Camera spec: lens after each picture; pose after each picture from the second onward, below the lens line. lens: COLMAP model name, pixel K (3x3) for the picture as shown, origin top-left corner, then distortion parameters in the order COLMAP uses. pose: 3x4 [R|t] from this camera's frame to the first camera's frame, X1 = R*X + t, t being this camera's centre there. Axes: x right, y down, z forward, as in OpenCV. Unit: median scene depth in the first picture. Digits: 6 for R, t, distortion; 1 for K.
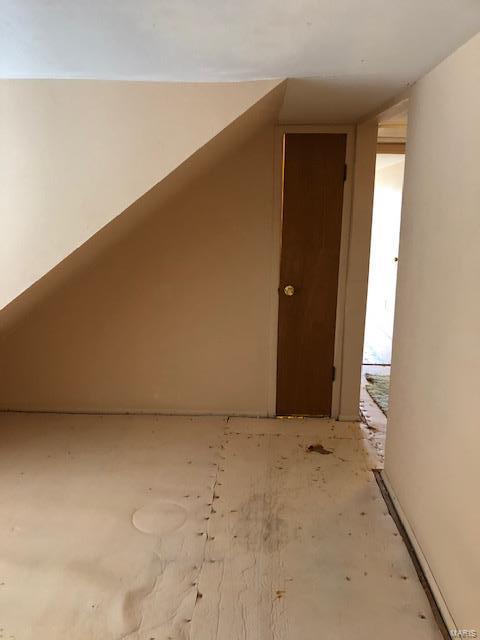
lens RADIAL K [[527.3, 0, 241.1], [0, 527.3, 320.5], [0, 0, 1]] dist [0.029549, -0.027067]
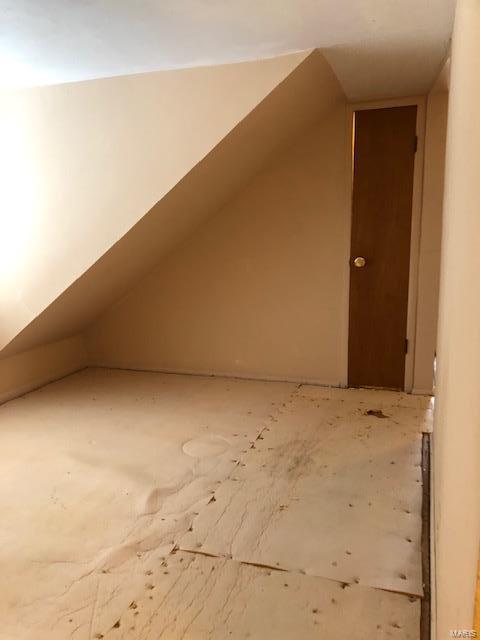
lens RADIAL K [[527.3, 0, 237.2], [0, 527.3, 319.2], [0, 0, 1]] dist [0.029549, -0.027067]
pose [[0.954996, 0.022110, -0.295792, 0.205239], [-0.031355, 0.999156, -0.026550, 0.106801], [0.294956, 0.034630, 0.954883, -0.063723]]
